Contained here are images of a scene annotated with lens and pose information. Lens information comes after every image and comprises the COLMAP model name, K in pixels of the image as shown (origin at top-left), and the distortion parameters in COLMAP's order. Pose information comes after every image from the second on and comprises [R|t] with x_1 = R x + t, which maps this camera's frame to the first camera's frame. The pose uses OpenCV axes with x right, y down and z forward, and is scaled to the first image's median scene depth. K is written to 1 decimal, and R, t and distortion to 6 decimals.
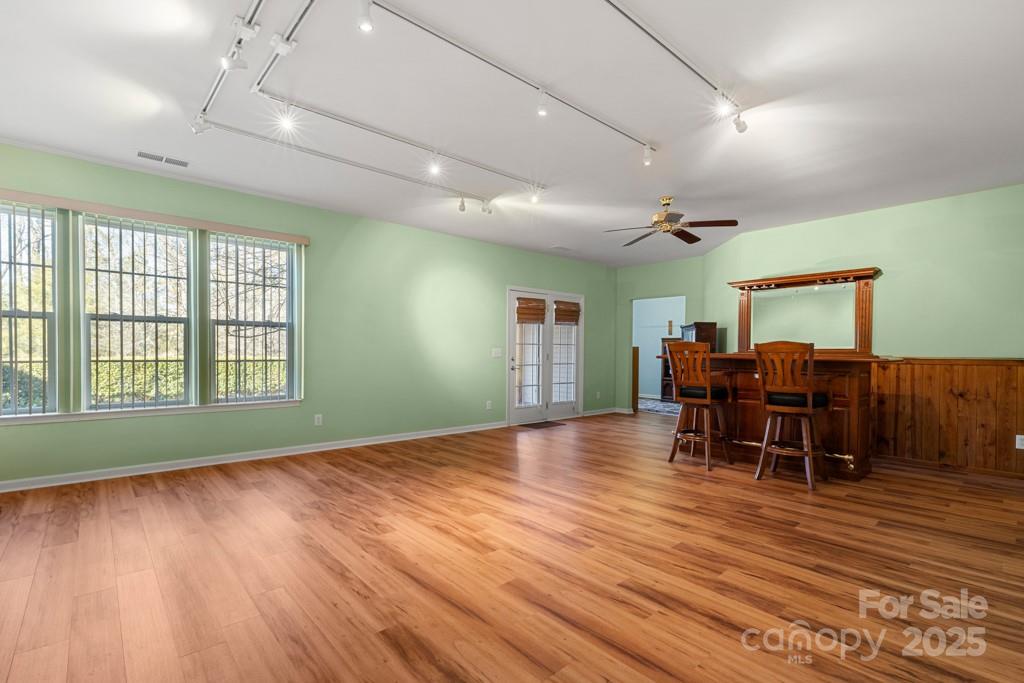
lens RADIAL K [[459.3, 0, 510.8], [0, 459.3, 351.5], [0, 0, 1]] dist [-0.000491, 0.000482]
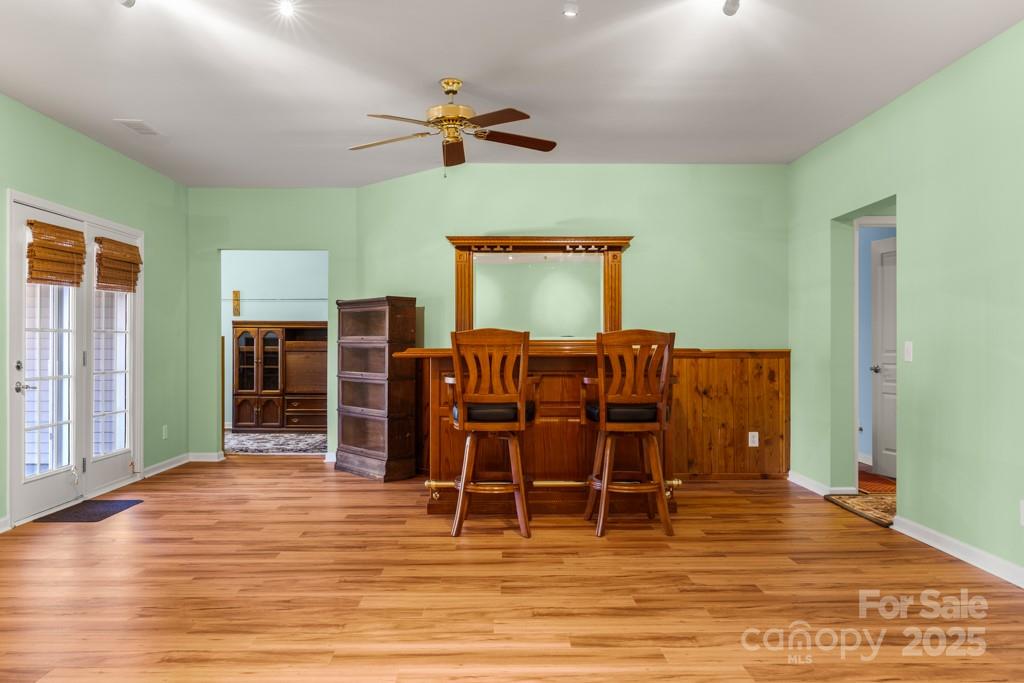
lens RADIAL K [[738.8, 0, 510.4], [0, 738.8, 335.8], [0, 0, 1]] dist [-0.007283, 0.003573]
pose [[0.665652, 0.002006, 0.746259, -0.309971], [0.006042, 0.999949, -0.008078, -0.003995], [-0.746238, 0.009886, 0.665606, 0.334141]]
